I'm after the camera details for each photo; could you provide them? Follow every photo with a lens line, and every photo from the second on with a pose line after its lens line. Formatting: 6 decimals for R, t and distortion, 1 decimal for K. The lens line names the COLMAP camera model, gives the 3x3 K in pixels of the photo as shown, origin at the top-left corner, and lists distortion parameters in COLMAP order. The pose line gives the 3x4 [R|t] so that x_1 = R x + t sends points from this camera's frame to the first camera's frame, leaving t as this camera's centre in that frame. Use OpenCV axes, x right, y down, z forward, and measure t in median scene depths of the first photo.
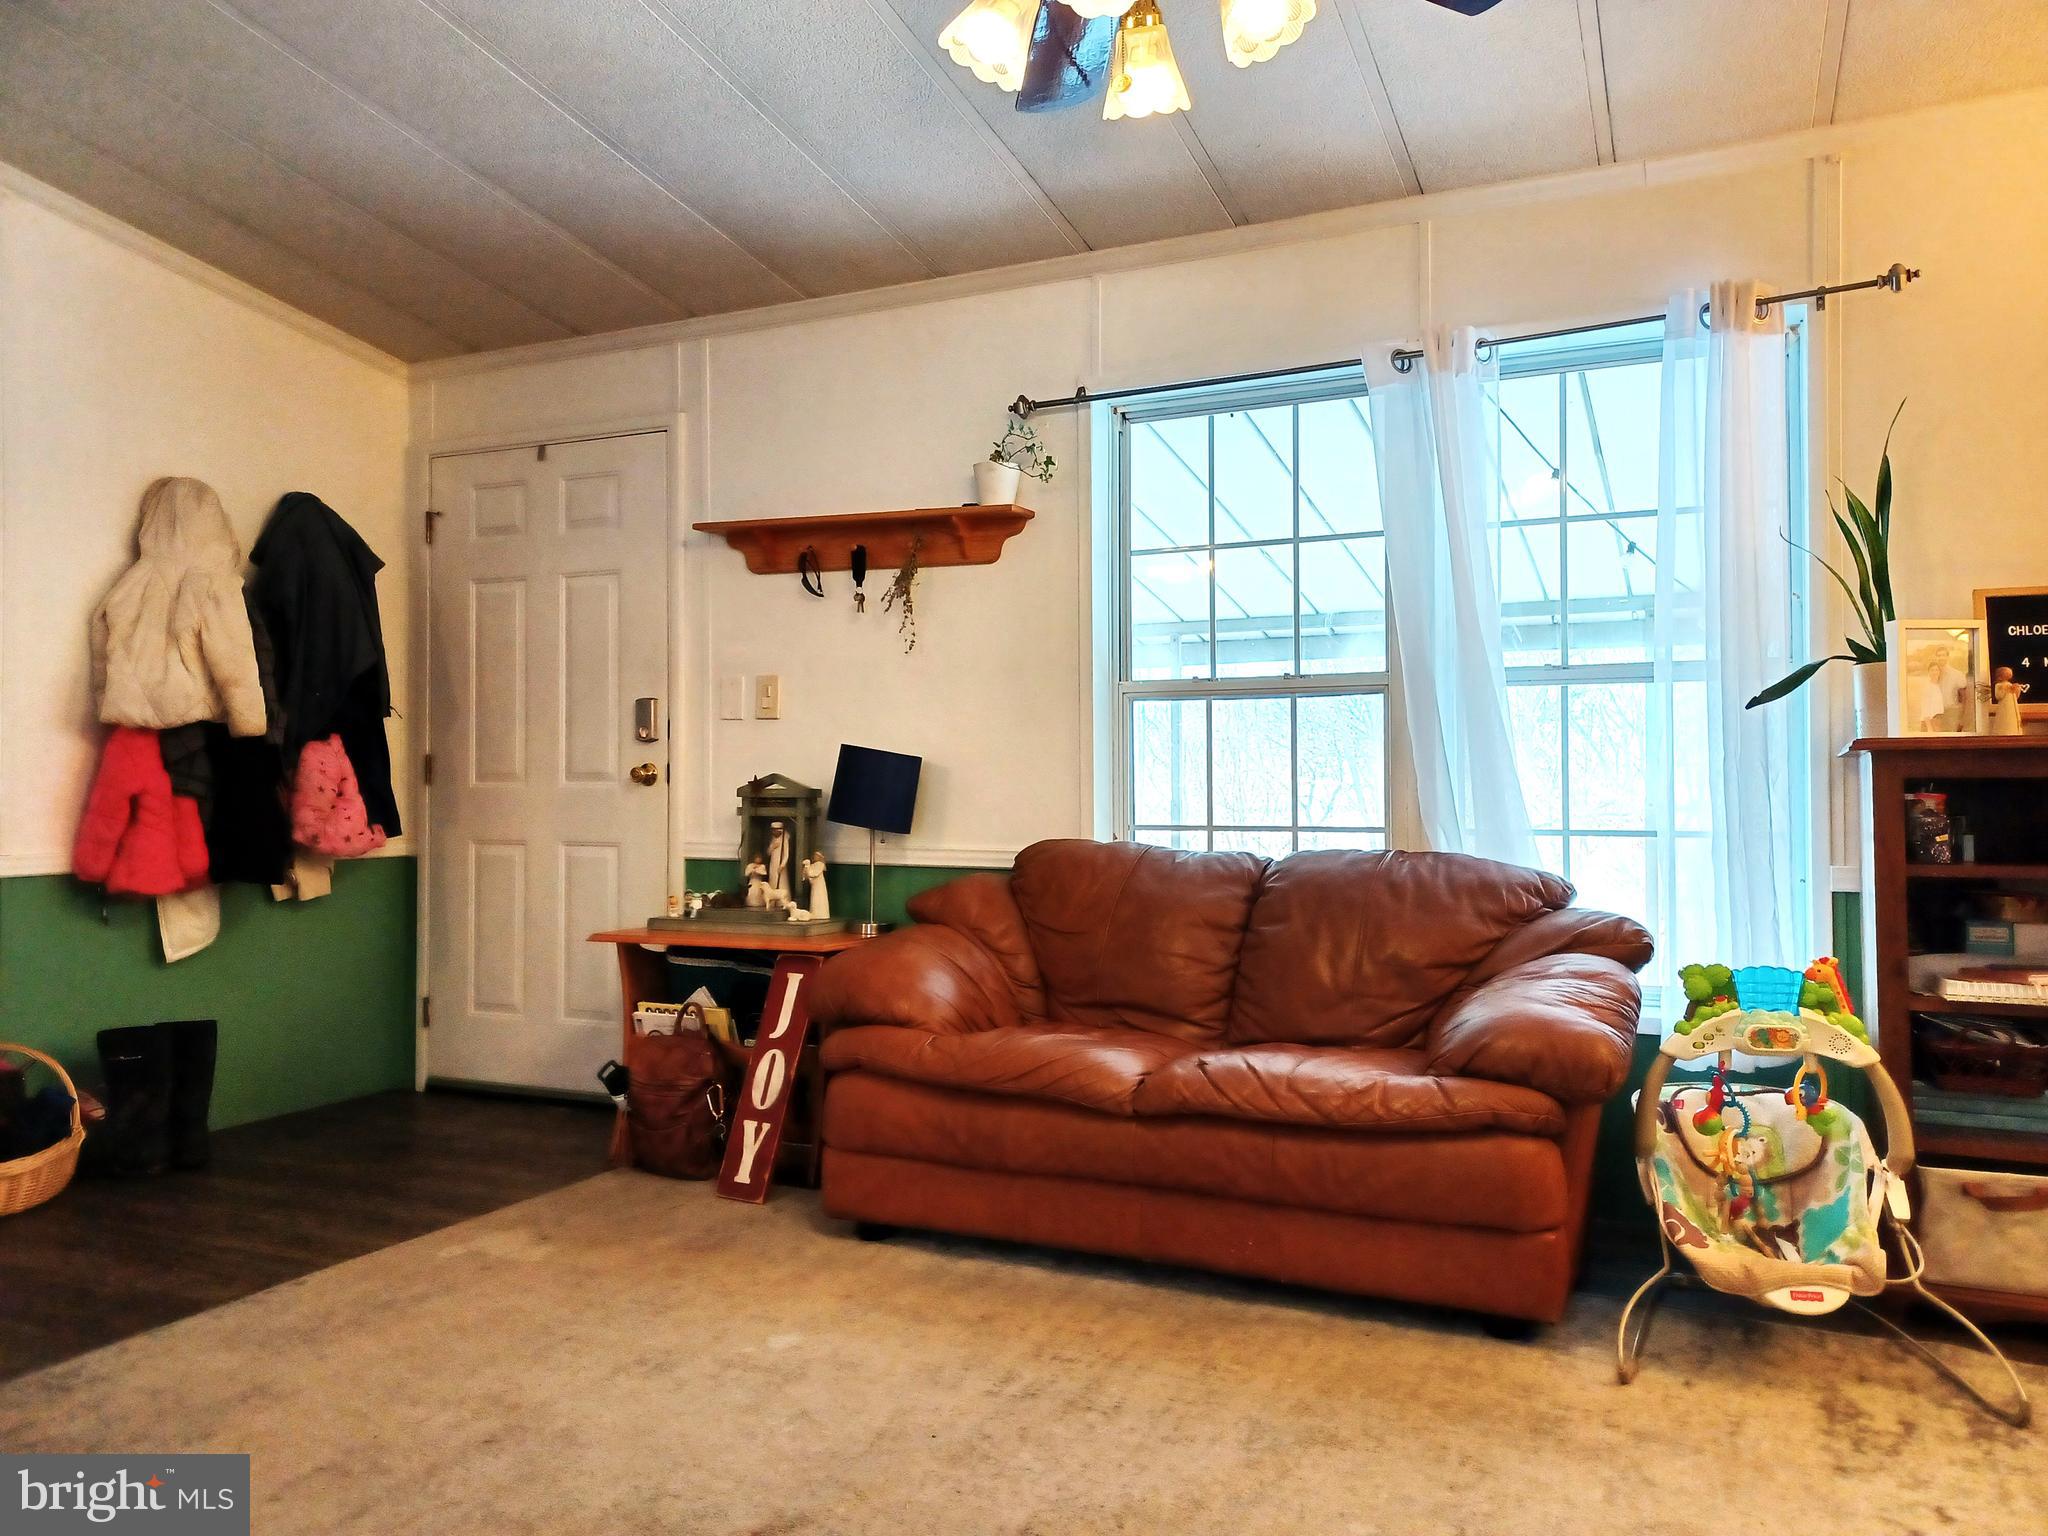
lens RADIAL K [[1503.5, 0, 1033.7], [0, 1503.5, 762.2], [0, 0, 1]] dist [0.041178, 0.000353]
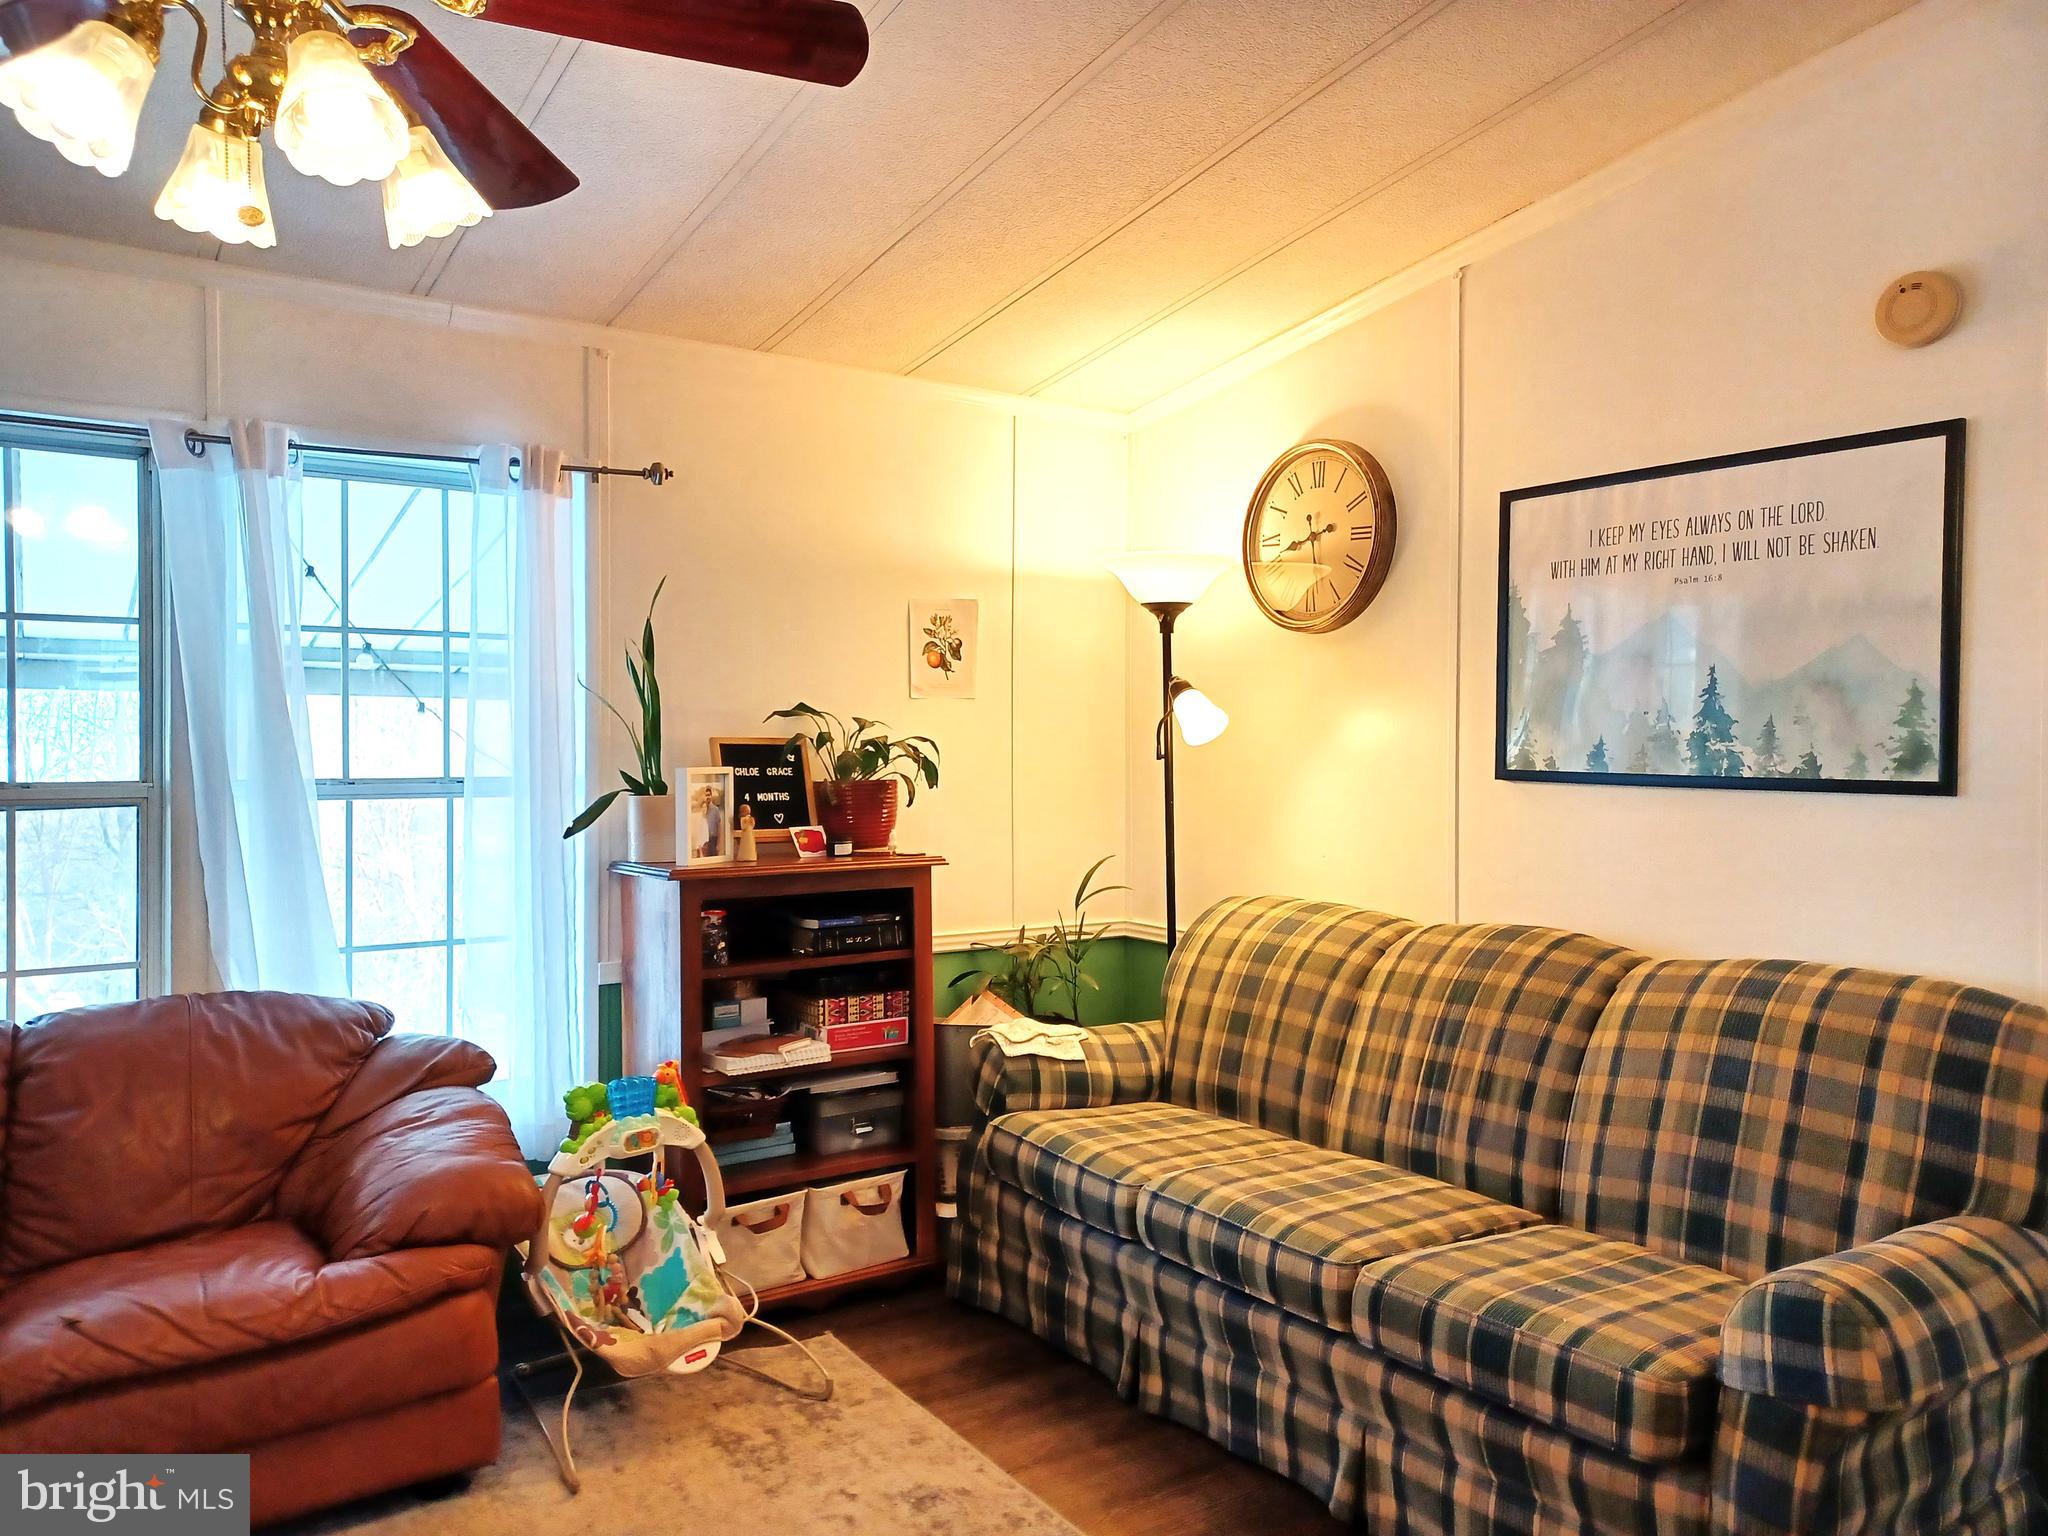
lens RADIAL K [[1503.5, 0, 1035.1], [0, 1503.5, 767.5], [0, 0, 1]] dist [0.041178, 0.000353]
pose [[0.525556, -0.006403, 0.850735, -0.312793], [-0.018329, 0.999654, 0.018847, -0.121366], [-0.850562, -0.025498, 0.525257, 0.127483]]
